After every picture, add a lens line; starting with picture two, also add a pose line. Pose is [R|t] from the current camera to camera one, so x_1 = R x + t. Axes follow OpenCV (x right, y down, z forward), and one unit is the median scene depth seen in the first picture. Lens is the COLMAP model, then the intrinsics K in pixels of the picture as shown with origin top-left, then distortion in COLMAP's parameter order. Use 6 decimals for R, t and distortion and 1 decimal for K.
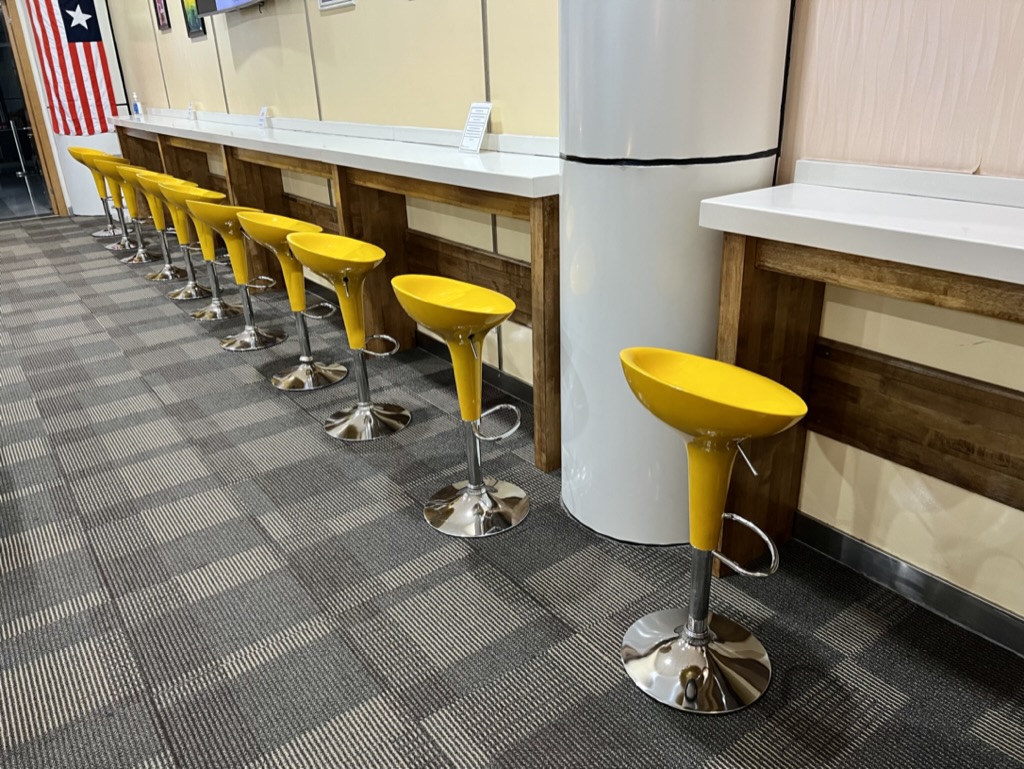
lens RADIAL K [[783.3, 0, 513.5], [0, 783.3, 376.6], [0, 0, 1]] dist [0.045510, -0.034048]
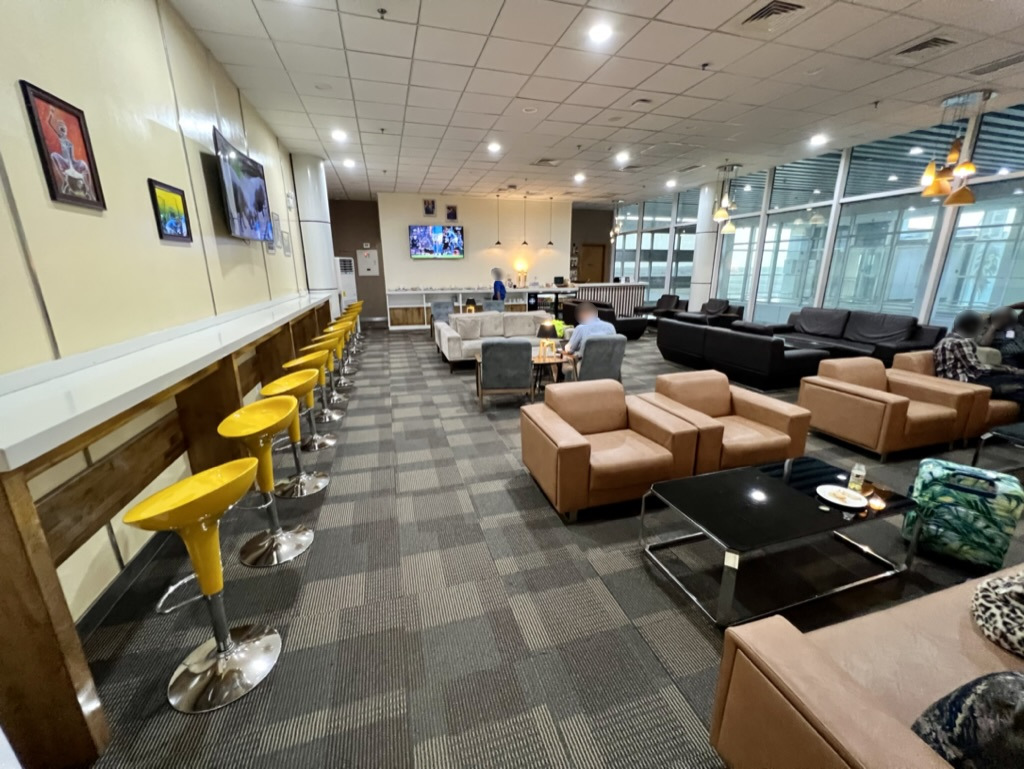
lens RADIAL K [[412.8, 0, 511.0], [0, 412.8, 381.4], [0, 0, 1]] dist [-0.000766, -0.000297]
pose [[-0.942412, -0.054568, 0.329974, -1.701577], [0.152931, 0.807113, 0.570246, -0.953452], [-0.297443, 0.587869, -0.752288, 2.480185]]
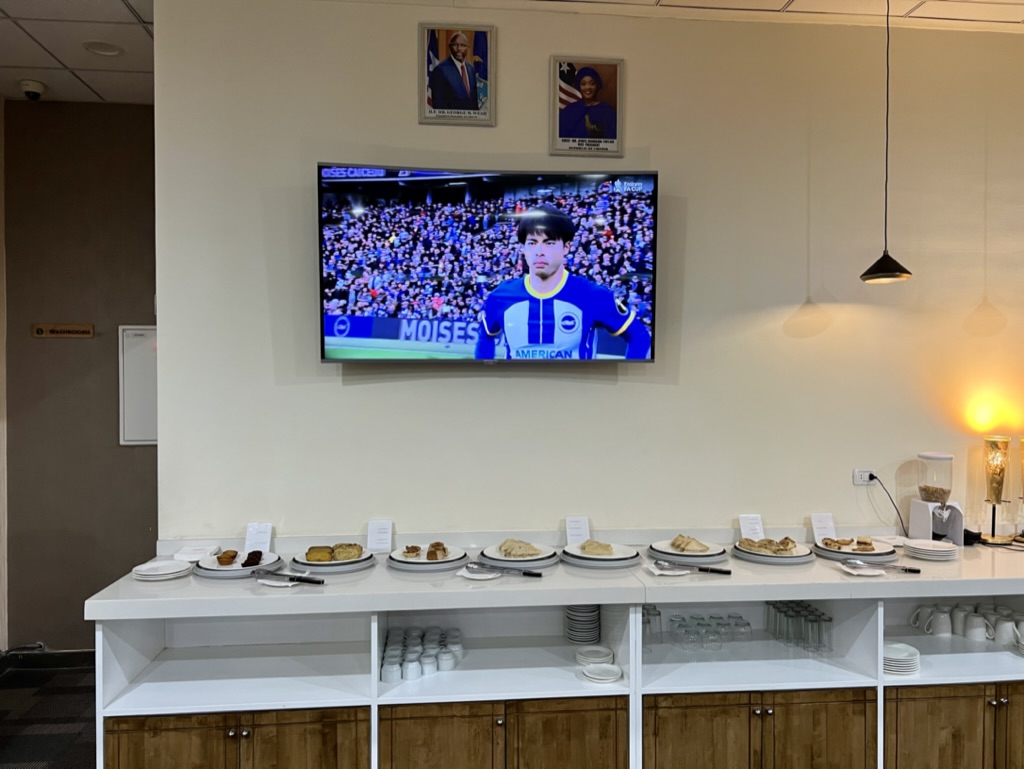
lens RADIAL K [[783.3, 0, 510.6], [0, 783.3, 385.4], [0, 0, 1]] dist [0.045510, -0.034048]
pose [[-0.868086, 0.024807, 0.495794, -1.303134], [0.205993, 0.926703, 0.314307, -0.711098], [-0.451657, 0.374976, -0.809568, 1.776762]]
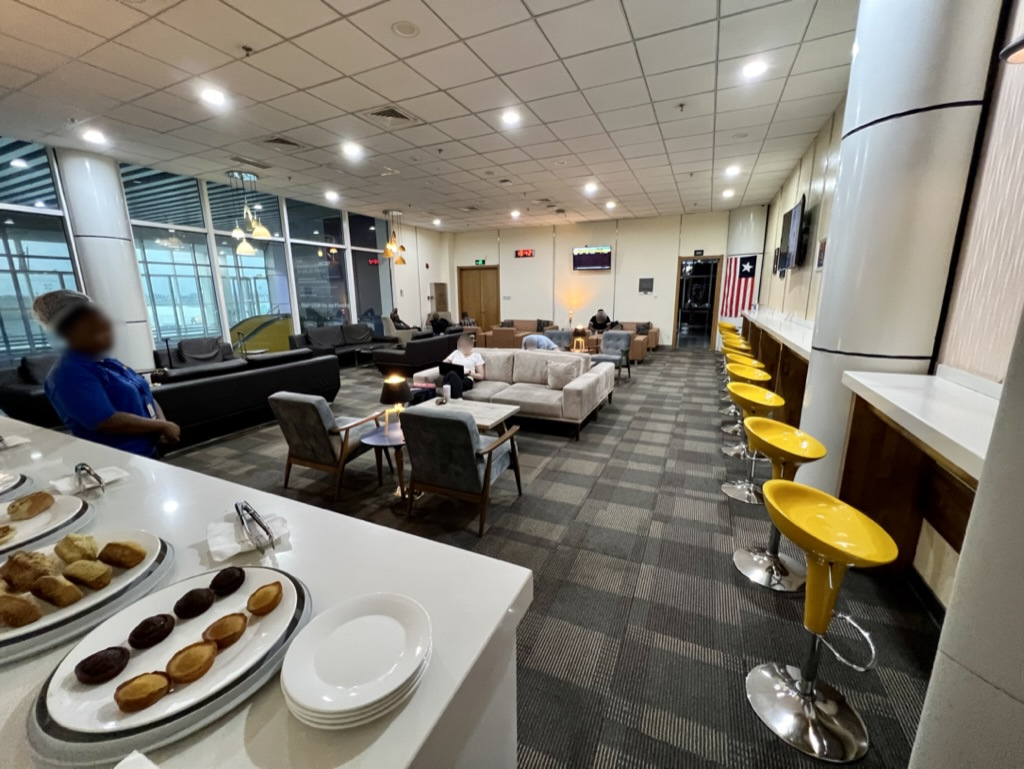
lens RADIAL K [[412.8, 0, 509.4], [0, 412.8, 380.2], [0, 0, 1]] dist [-0.000766, -0.000297]
pose [[0.486152, 0.210756, -0.848079, 0.463142], [-0.323312, 0.944997, 0.049506, 0.023825], [0.811866, 0.250127, 0.527551, -0.208893]]
